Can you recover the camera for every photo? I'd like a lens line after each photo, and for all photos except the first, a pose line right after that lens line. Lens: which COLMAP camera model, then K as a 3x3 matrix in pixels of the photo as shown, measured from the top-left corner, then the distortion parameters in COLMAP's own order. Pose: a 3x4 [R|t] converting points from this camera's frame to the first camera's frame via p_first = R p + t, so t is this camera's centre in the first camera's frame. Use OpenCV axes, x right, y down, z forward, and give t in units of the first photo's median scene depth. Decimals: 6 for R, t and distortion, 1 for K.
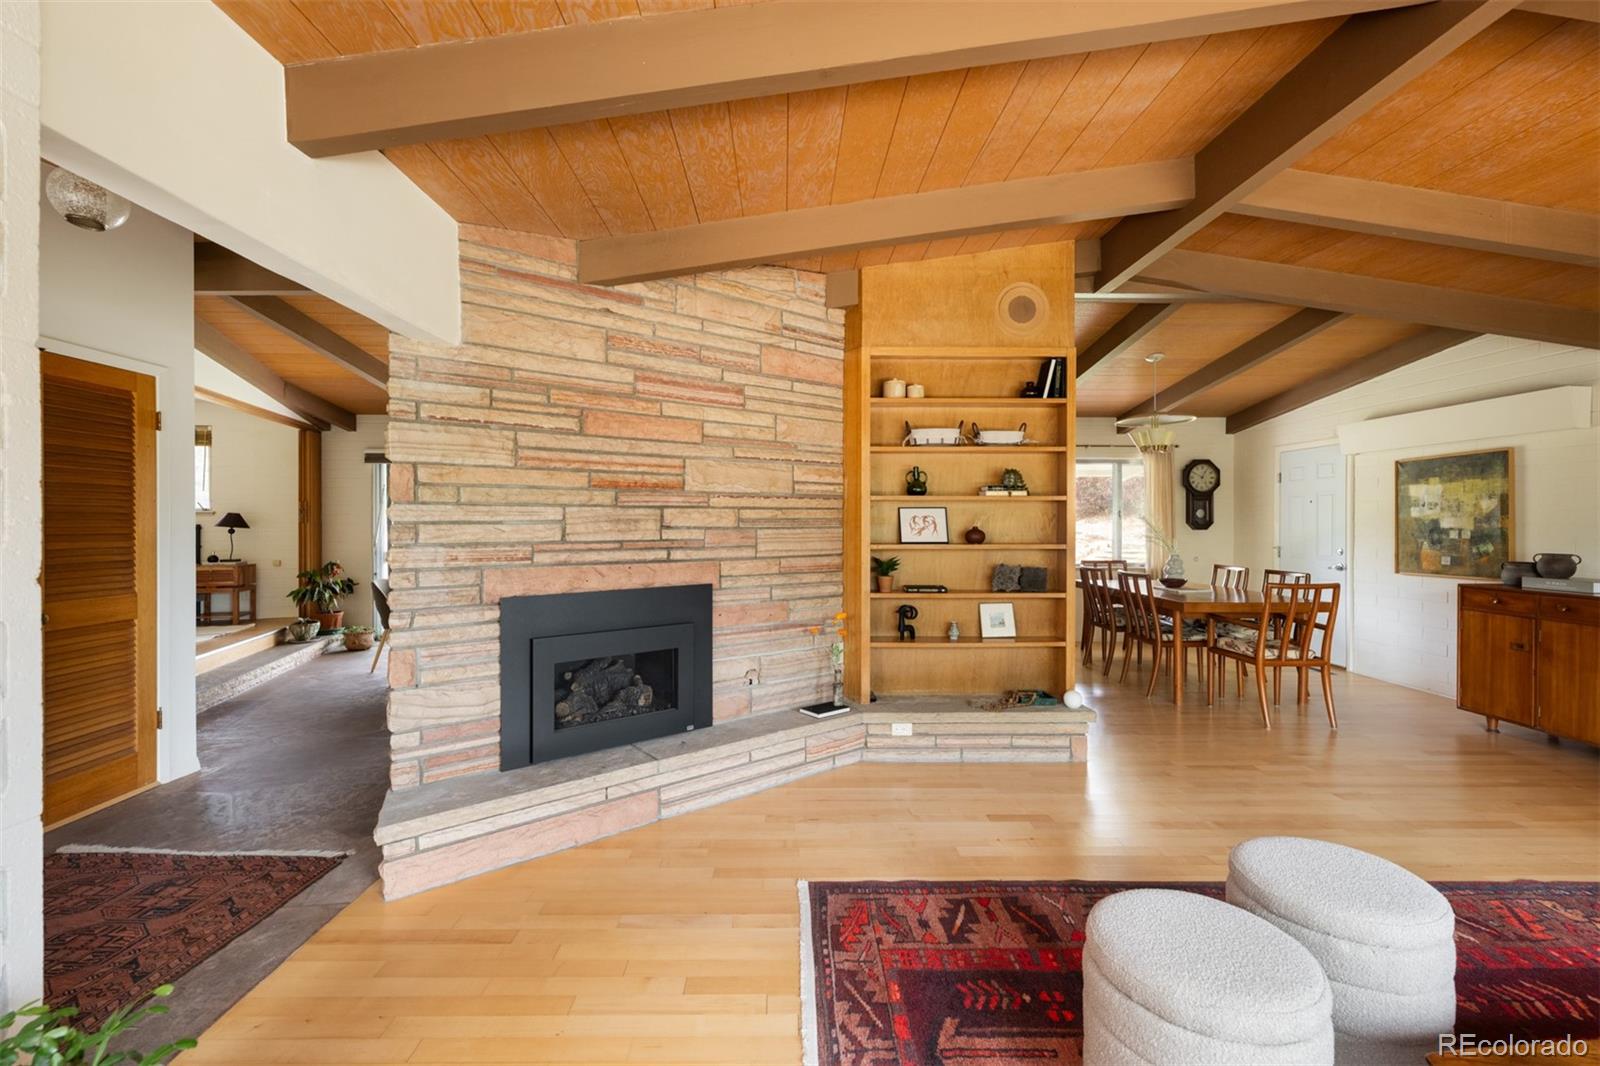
lens RADIAL K [[668.2, 0, 789.5], [0, 668.2, 526.6], [0, 0, 1]] dist [-0.002286, 0.000560]
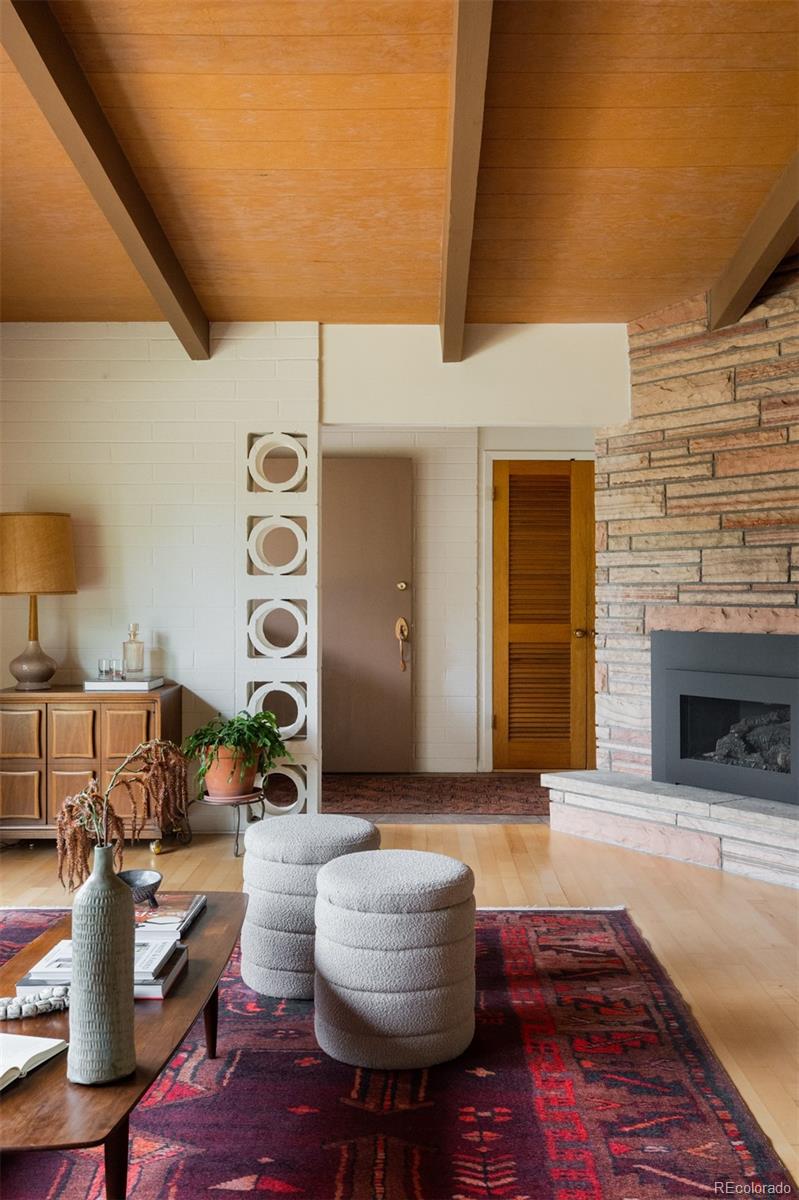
lens RADIAL K [[1142.1, 0, 424.7], [0, 1142.1, 589.6], [0, 0, 1]] dist [0.000946, 0.000000]
pose [[-0.003582, -0.000496, -0.999993, 1.173504], [-0.005074, 0.999987, -0.000478, 0.029101], [0.999981, 0.005072, -0.003584, 0.461264]]
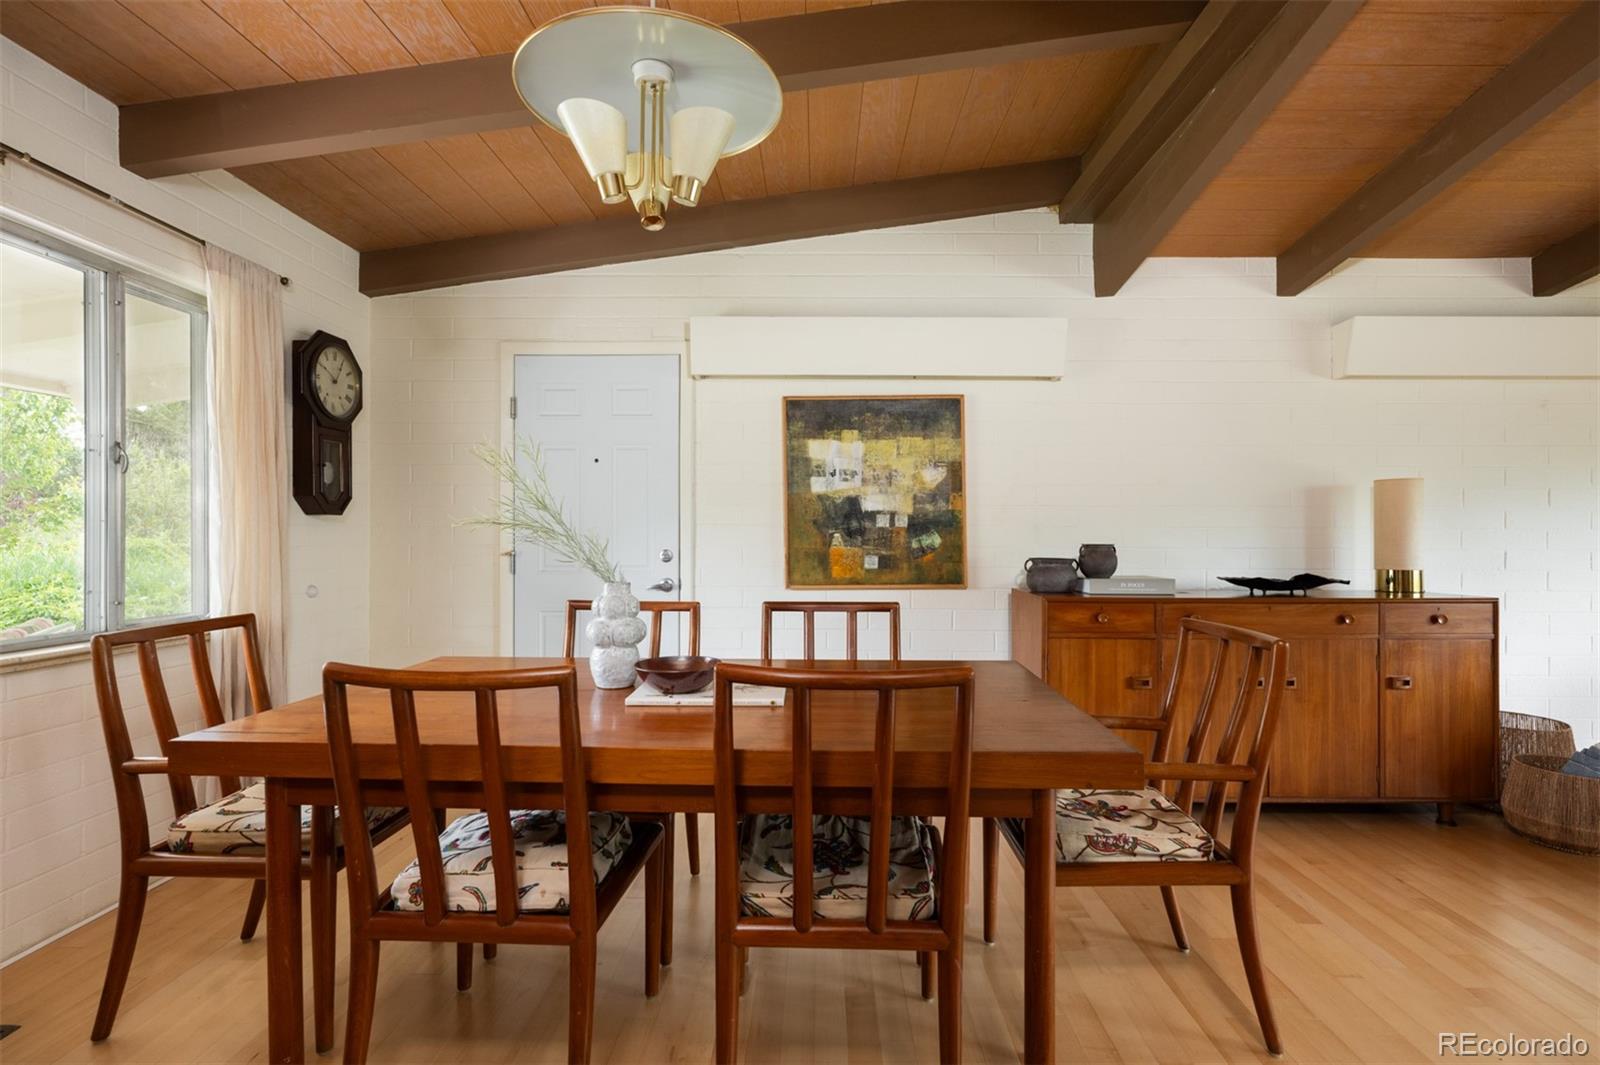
lens RADIAL K [[752.4, 0, 812.0], [0, 752.4, 528.8], [0, 0, 1]] dist [-0.006313, 0.001868]
pose [[0.016933, 0.002310, 0.999854, 0.365512], [0.000557, 0.999997, -0.002319, 0.028510], [-0.999856, 0.000596, 0.016931, 1.438882]]
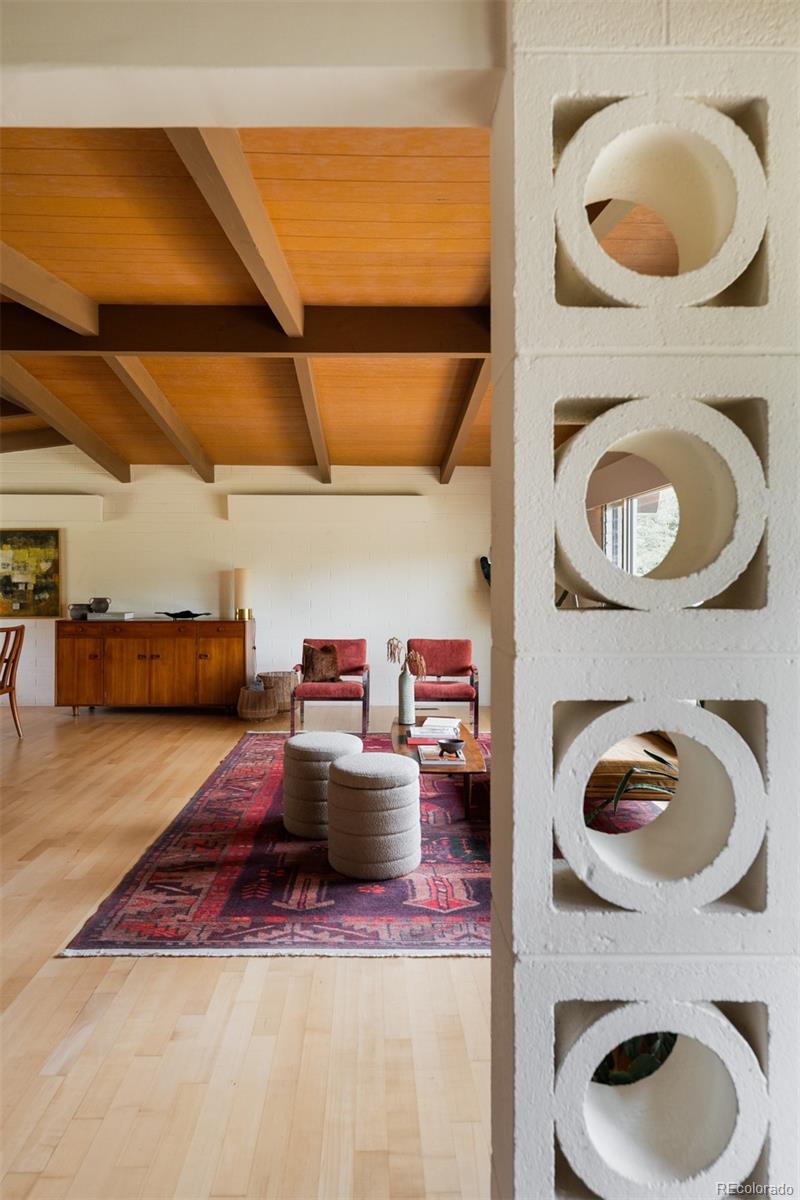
lens RADIAL K [[715.0, 0, 378.8], [0, 715.0, 579.2], [0, 0, 1]] dist [-0.005509, 0.001497]
pose [[-0.005443, 0.000535, 0.999985, -0.666336], [0.002797, 0.999996, -0.000520, -0.002216], [-0.999981, 0.002794, -0.005444, 0.364241]]
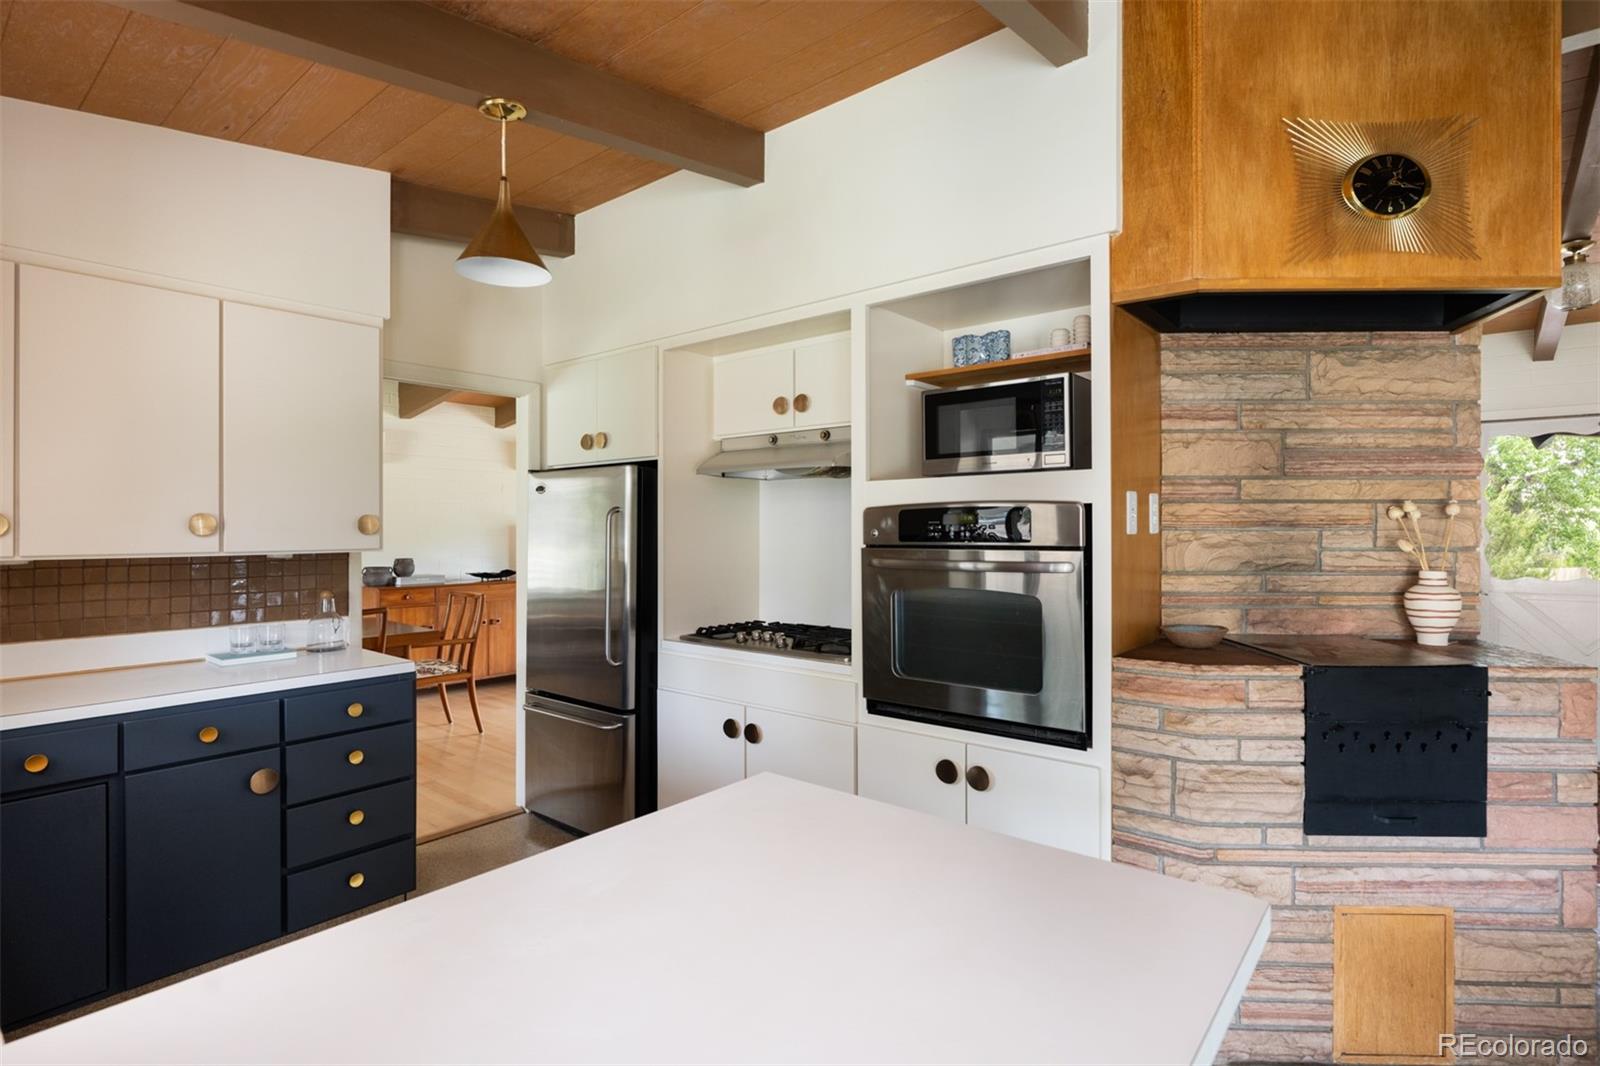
lens RADIAL K [[799.9, 0, 797.6], [0, 799.9, 527.6], [0, 0, 1]] dist [-0.006130, 0.002818]
pose [[-0.759045, -0.001498, 0.651037, -0.551148], [0.001955, 0.999988, 0.004580, -0.030030], [-0.651036, 0.004749, -0.759032, 1.890980]]
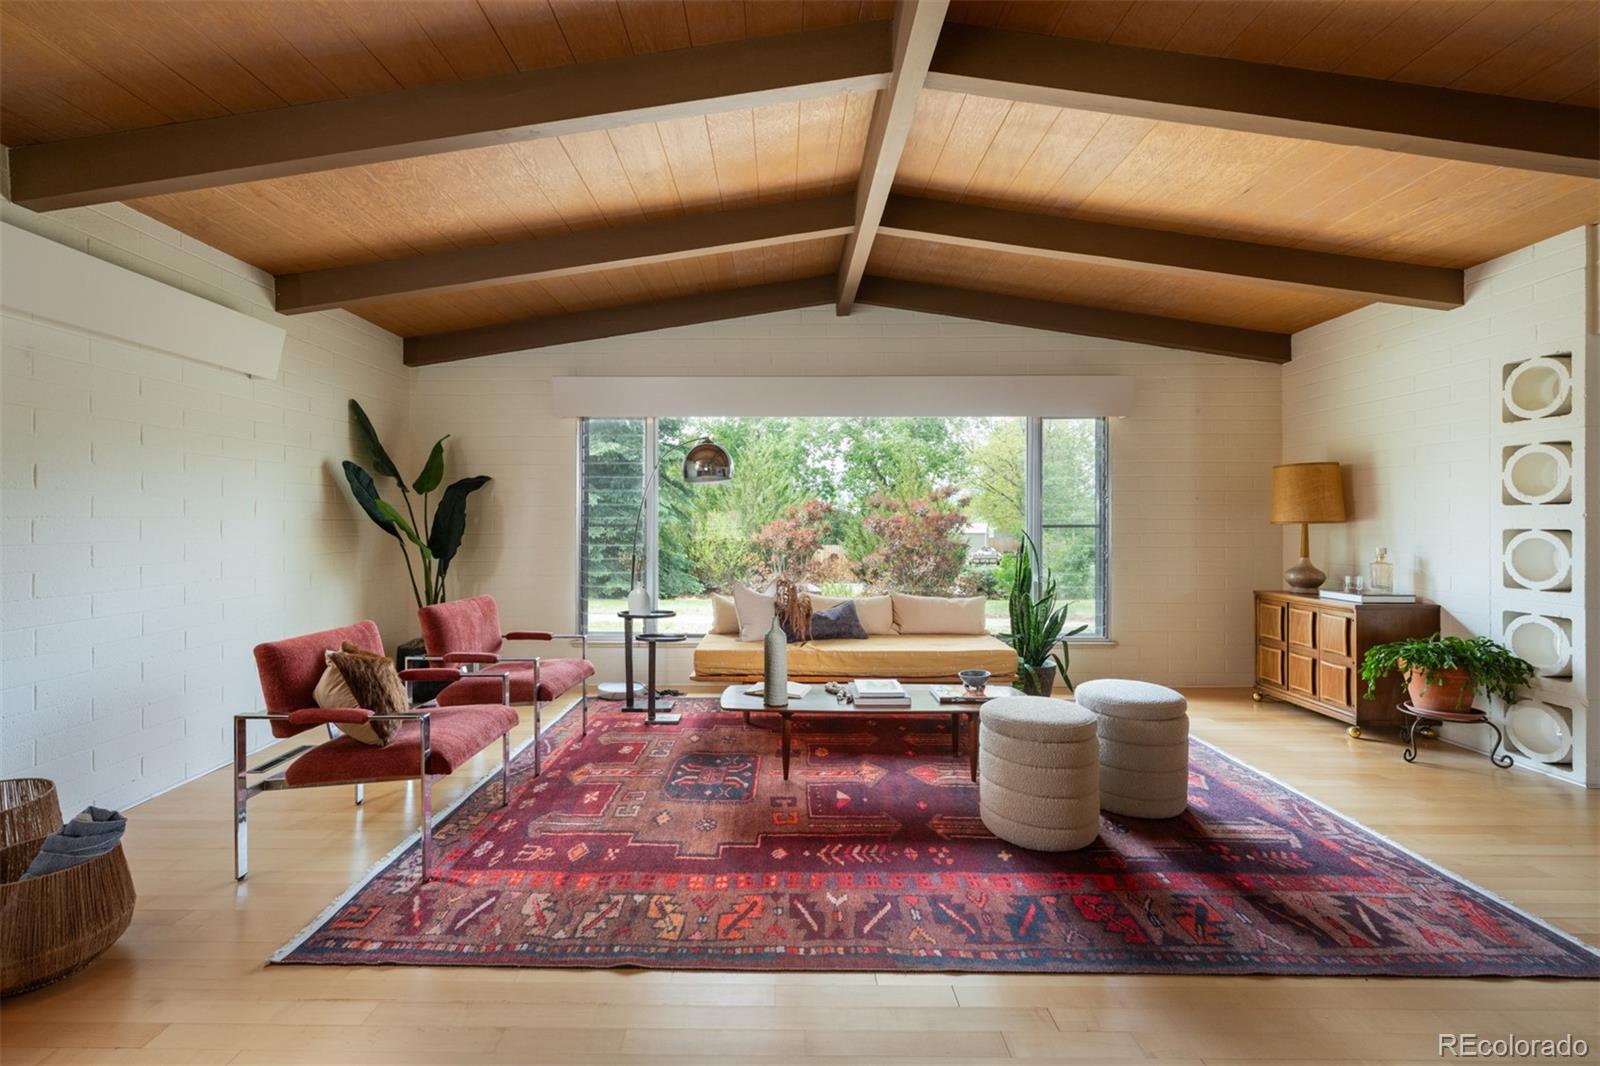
lens RADIAL K [[668.2, 0, 776.8], [0, 668.2, 524.7], [0, 0, 1]] dist [-0.002286, 0.000560]
pose [[-0.999868, -0.000238, 0.016241, 0.617329], [-0.000101, 0.999965, 0.008390, 0.028835], [-0.016243, 0.008388, -0.999833, 1.137720]]
